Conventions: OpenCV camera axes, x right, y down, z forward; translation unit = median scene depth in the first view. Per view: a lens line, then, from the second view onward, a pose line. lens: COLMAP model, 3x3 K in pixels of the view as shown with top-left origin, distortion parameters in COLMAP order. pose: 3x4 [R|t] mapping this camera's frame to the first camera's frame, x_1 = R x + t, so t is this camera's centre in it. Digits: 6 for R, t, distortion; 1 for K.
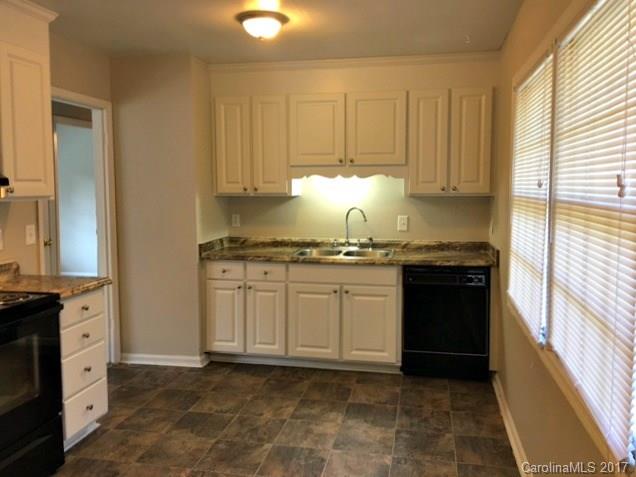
lens RADIAL K [[543.7, 0, 316.2], [0, 543.7, 233.6], [0, 0, 1]] dist [0.126395, -0.195102]
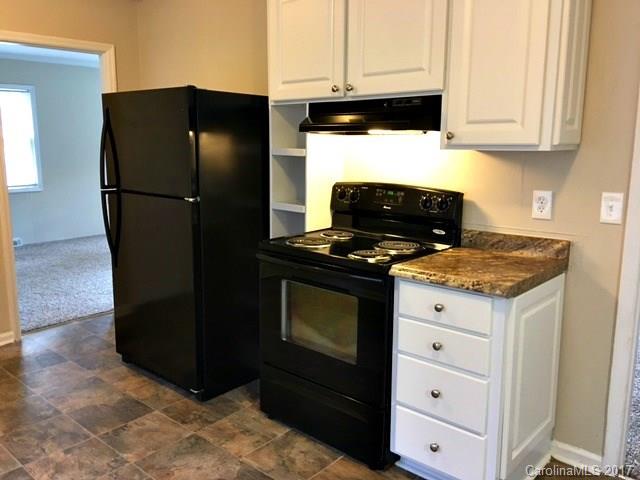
lens RADIAL K [[547.1, 0, 318.2], [0, 547.1, 235.1], [0, 0, 1]] dist [0.126395, -0.195102]
pose [[-0.500113, 0.144019, -0.853900, 0.231481], [-0.076420, 0.974886, 0.209182, -0.086233], [0.862581, 0.169870, -0.476548, 1.176304]]
